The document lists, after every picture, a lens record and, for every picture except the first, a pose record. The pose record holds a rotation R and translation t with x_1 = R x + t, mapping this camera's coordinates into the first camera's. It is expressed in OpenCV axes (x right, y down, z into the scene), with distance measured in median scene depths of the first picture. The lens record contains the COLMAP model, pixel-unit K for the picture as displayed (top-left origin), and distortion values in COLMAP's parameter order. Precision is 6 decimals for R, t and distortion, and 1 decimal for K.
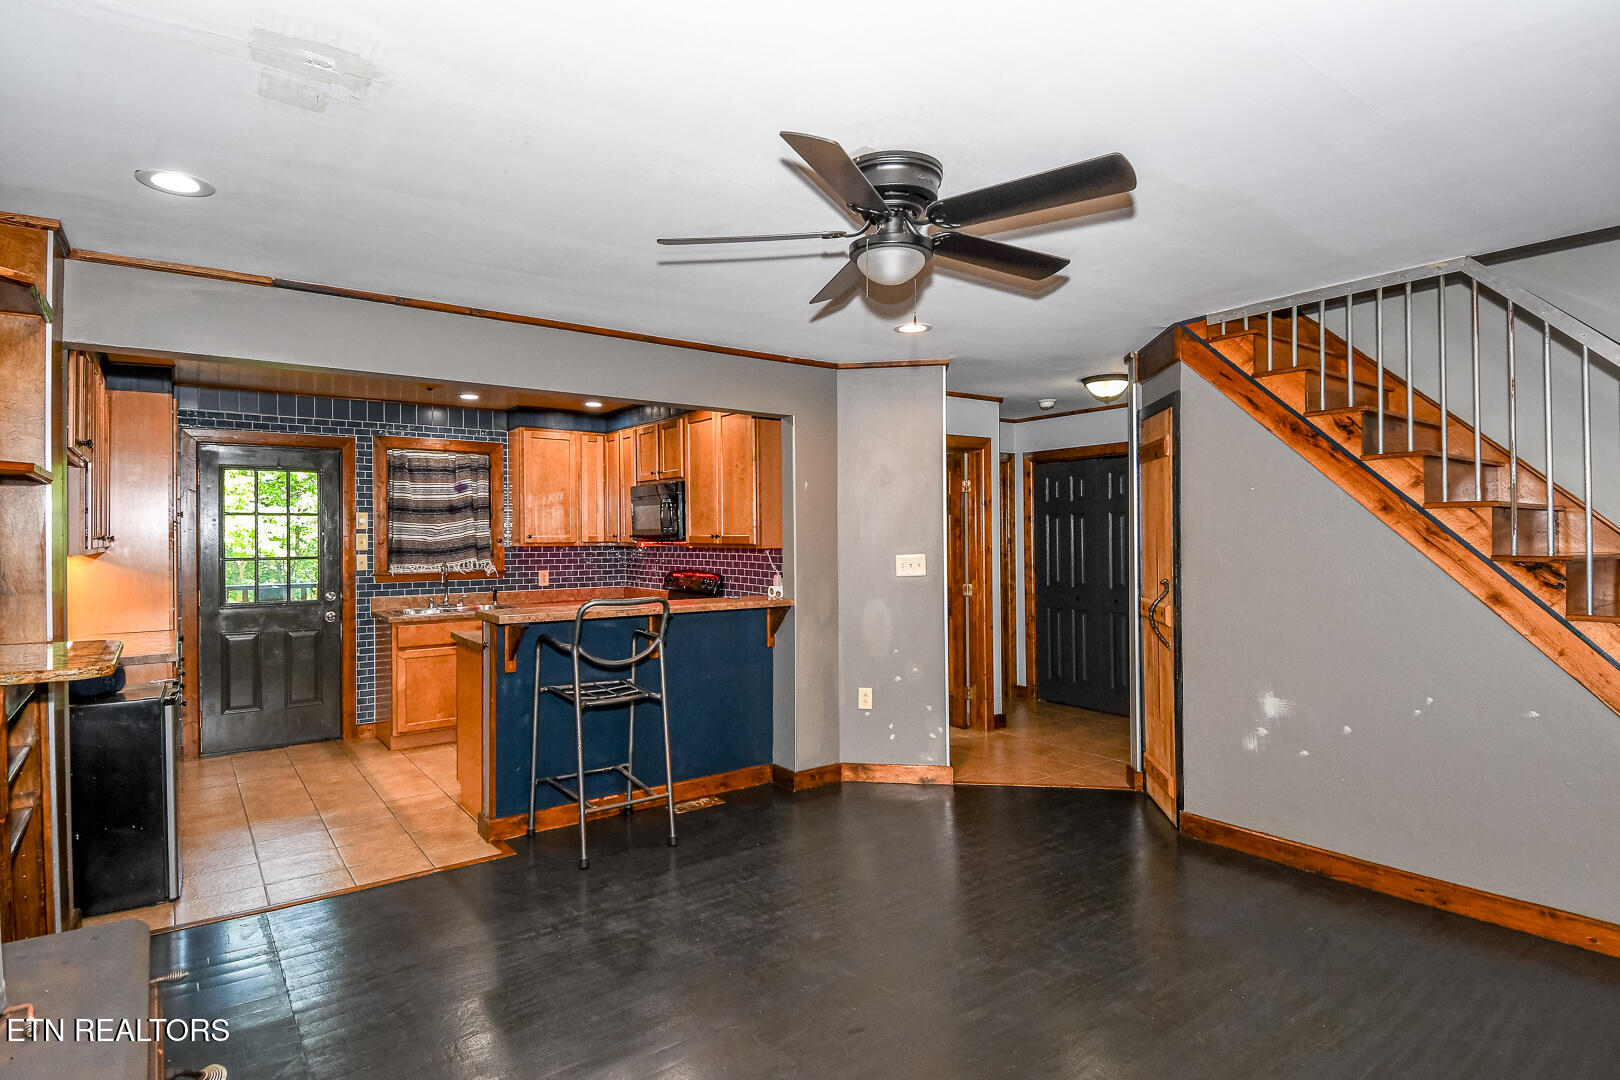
lens RADIAL K [[852.2, 0, 808.6], [0, 852.2, 535.4], [0, 0, 1]] dist [0.044755, -0.051295]
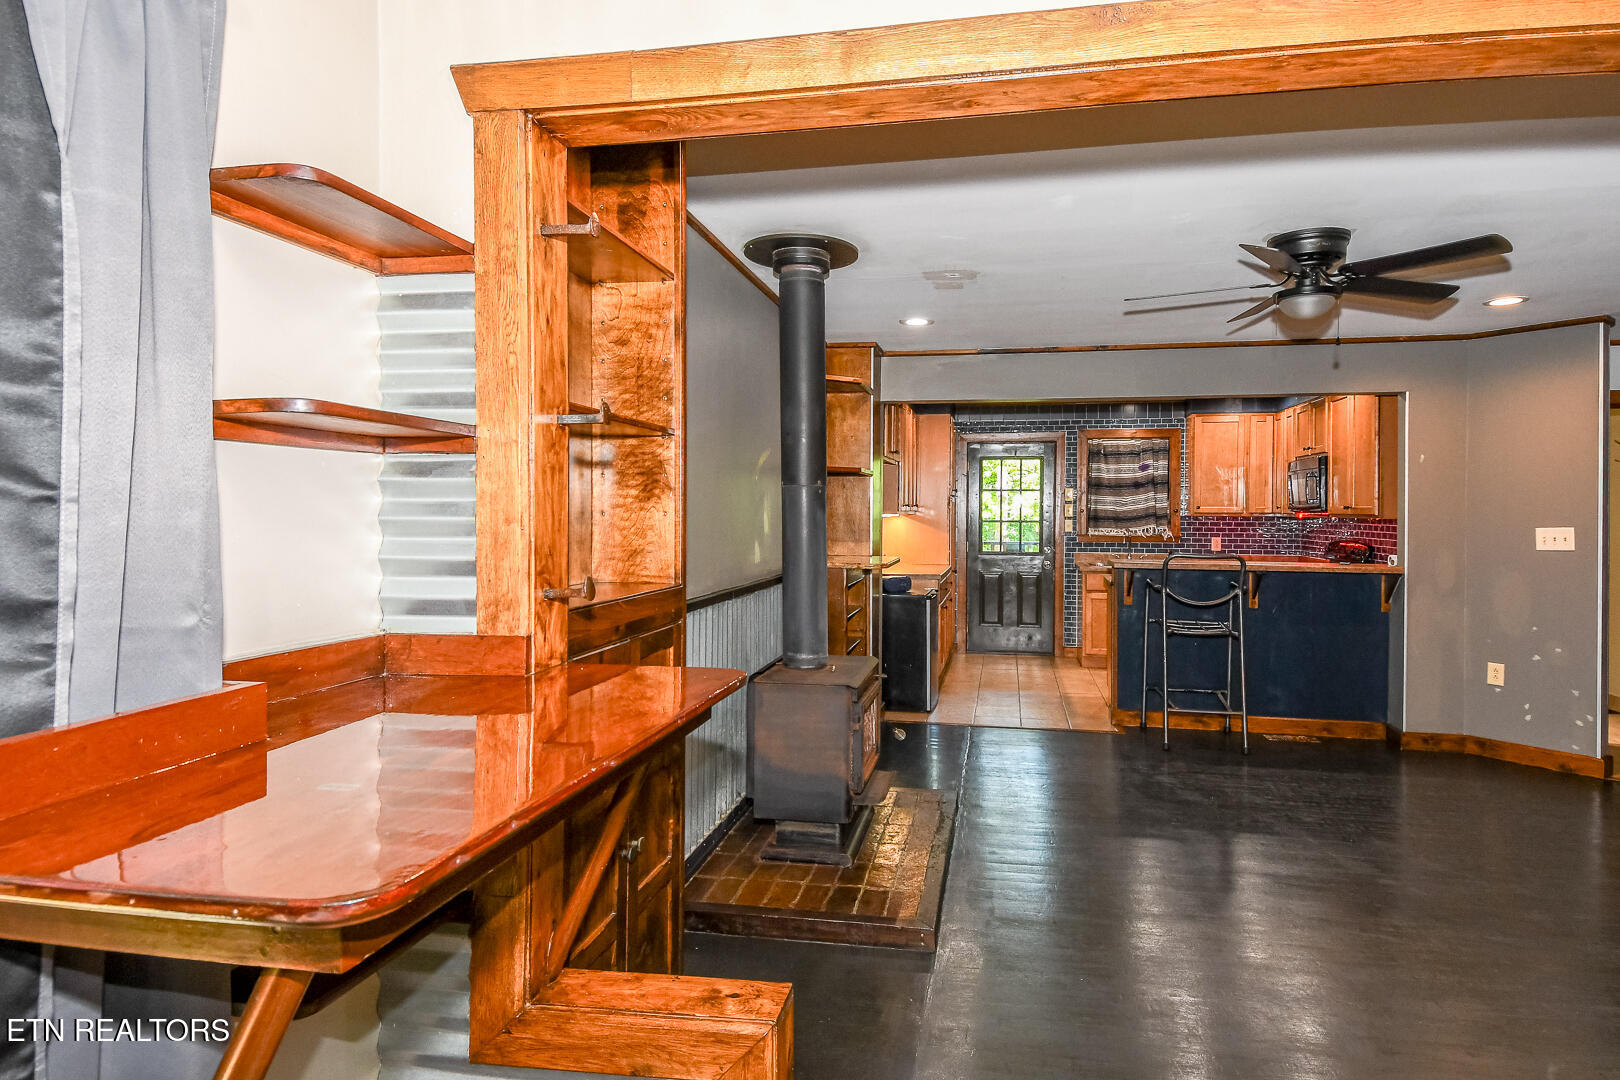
lens RADIAL K [[898.9, 0, 836.1], [0, 898.9, 530.0], [0, 0, 1]] dist [0.033978, -0.000916]
pose [[0.680211, 0.024424, -0.732610, 0.318539], [-0.007844, 0.999630, 0.026043, 0.005186], [0.732975, -0.011969, 0.680150, -0.264530]]
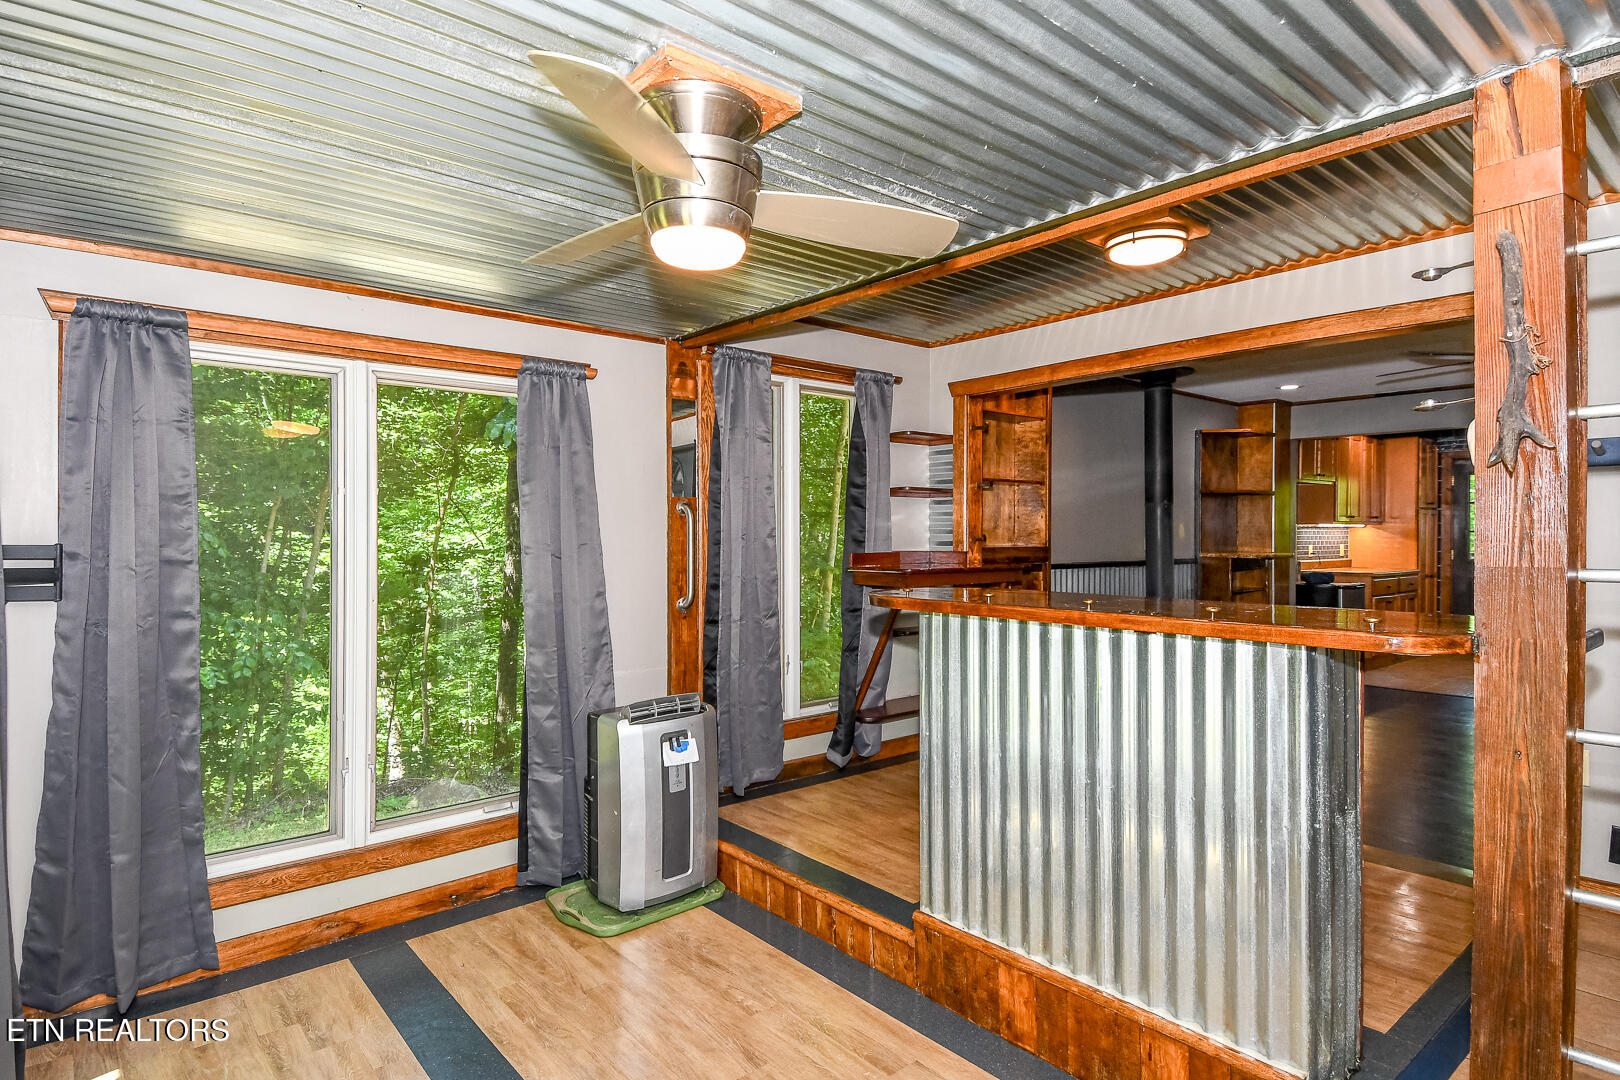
lens RADIAL K [[869.3, 0, 810.0], [0, 869.3, 540.0], [0, 0, 1]] dist [0.064394, 0.000081]
pose [[0.072657, 0.014278, -0.997255, 1.011105], [-0.000394, 0.999898, 0.014287, 0.023494], [0.997357, -0.000645, 0.072655, -0.382897]]
